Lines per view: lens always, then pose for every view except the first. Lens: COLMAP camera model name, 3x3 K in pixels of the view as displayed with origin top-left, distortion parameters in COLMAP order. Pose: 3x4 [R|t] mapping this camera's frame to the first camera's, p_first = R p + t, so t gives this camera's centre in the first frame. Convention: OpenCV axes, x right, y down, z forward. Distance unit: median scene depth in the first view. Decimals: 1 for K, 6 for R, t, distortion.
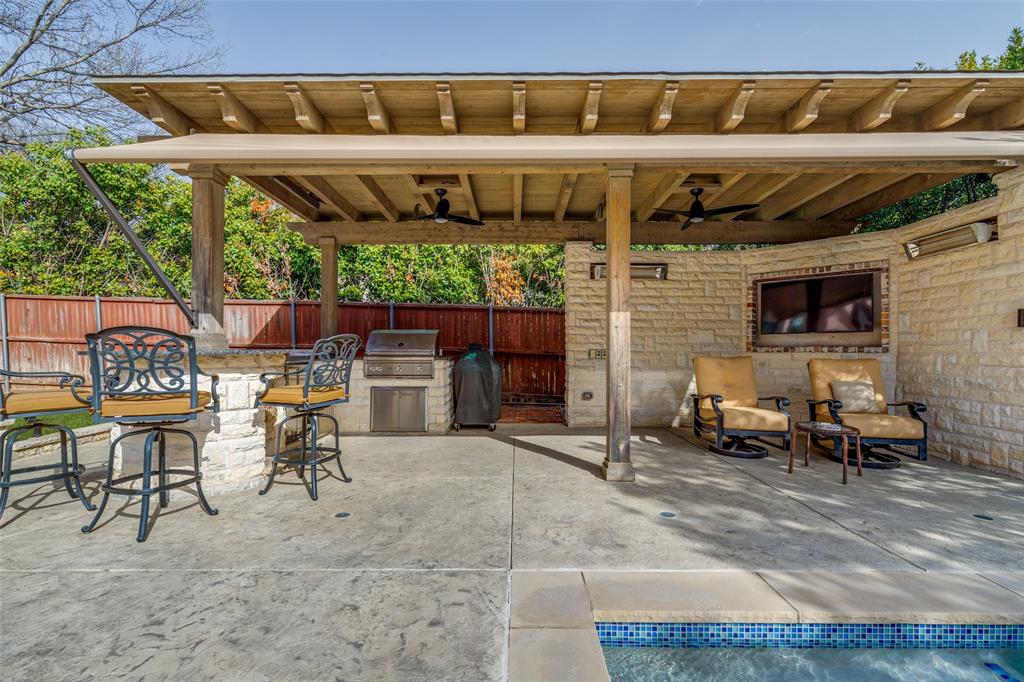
lens RADIAL K [[456.3, 0, 516.2], [0, 456.3, 347.6], [0, 0, 1]] dist [0.004563, 0.000326]
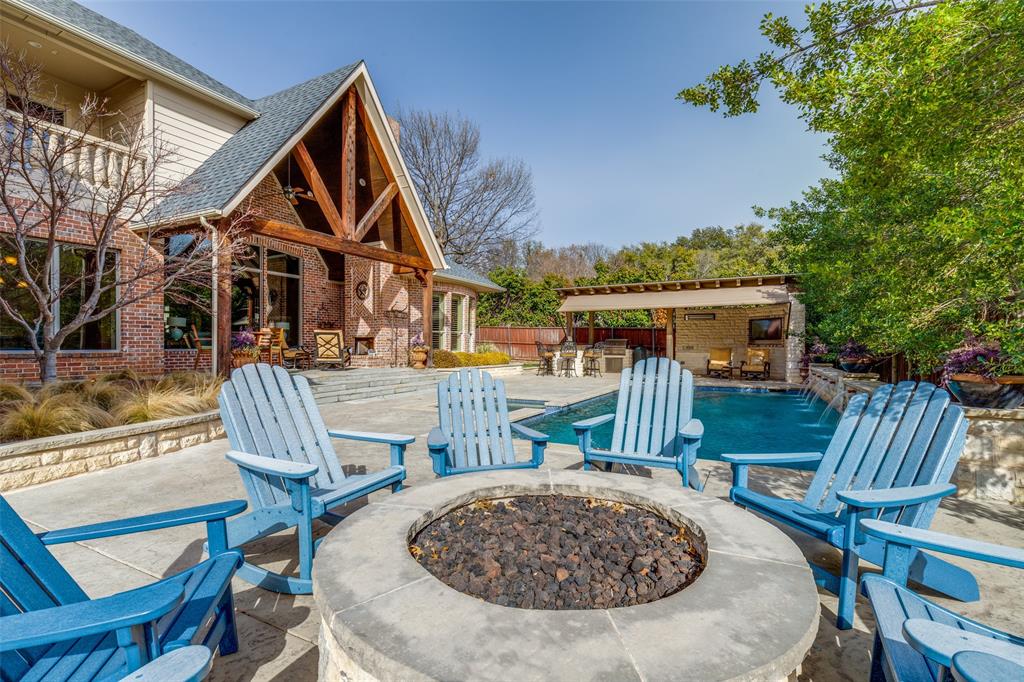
lens RADIAL K [[456.3, 0, 516.2], [0, 456.3, 347.6], [0, 0, 1]] dist [0.004563, 0.000326]
pose [[0.884817, 0.001269, -0.465938, 0.420830], [0.000816, 0.999991, 0.004274, 0.003000], [0.465939, -0.004162, 0.884807, -1.443350]]
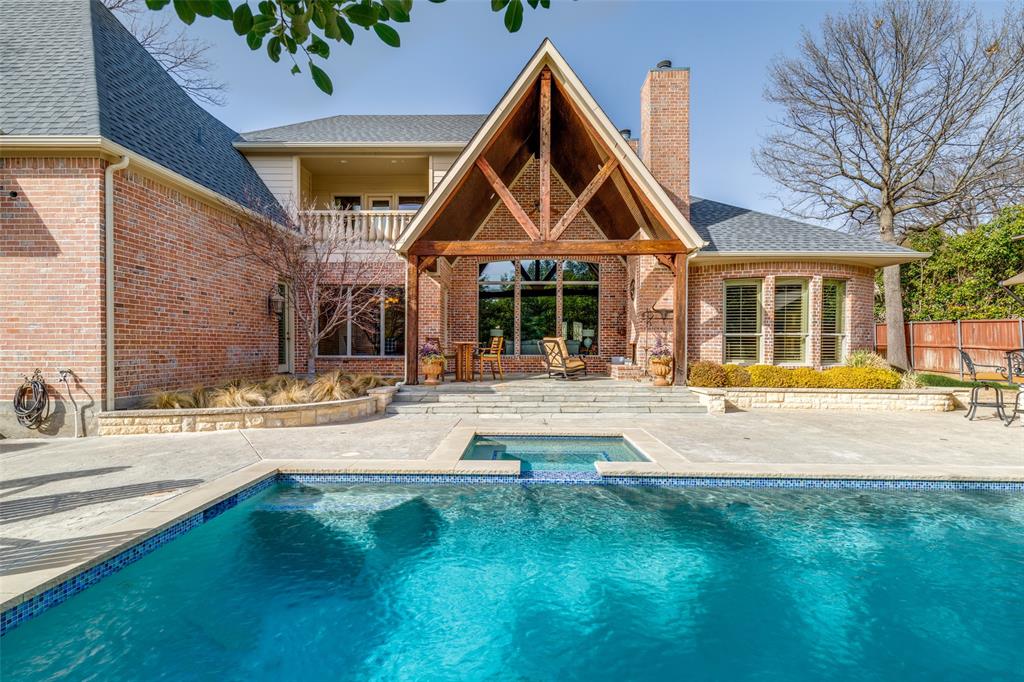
lens RADIAL K [[456.3, 0, 516.2], [0, 456.3, 347.6], [0, 0, 1]] dist [0.004563, 0.000326]
pose [[-0.015857, -0.000038, -0.999874, 0.589276], [-0.001121, 0.999999, -0.000020, -0.015677], [0.999874, 0.001121, -0.015857, -0.599778]]
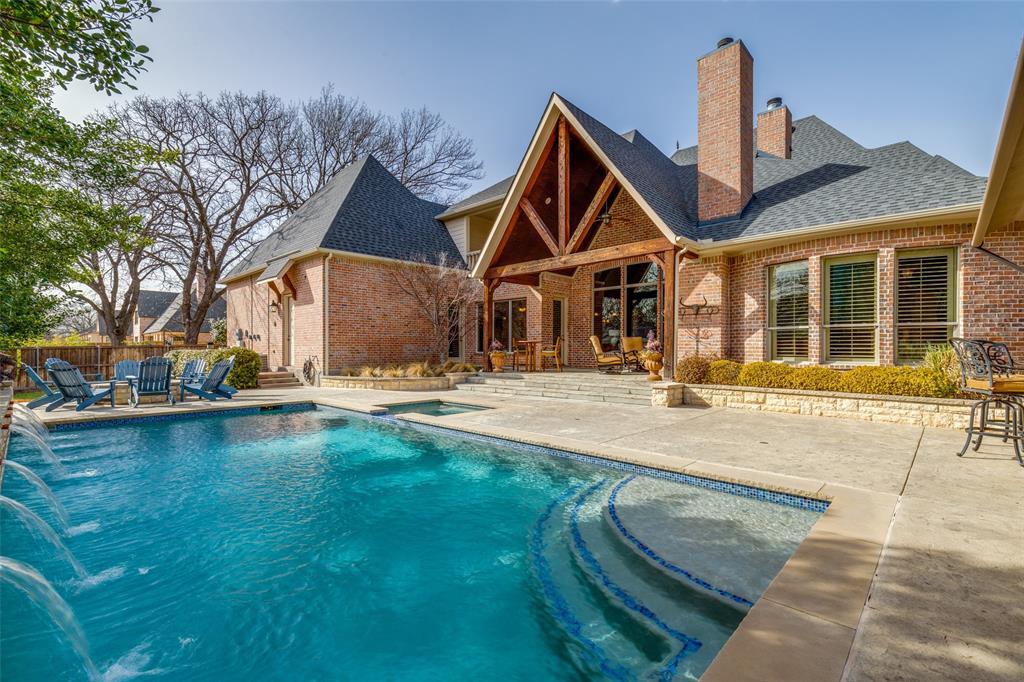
lens RADIAL K [[456.3, 0, 516.2], [0, 456.3, 347.6], [0, 0, 1]] dist [0.004563, 0.000326]
pose [[-0.679198, -0.003328, -0.733947, 0.553340], [-0.000483, 0.999992, -0.004088, -0.000387], [0.733955, -0.002422, -0.679194, 0.295622]]
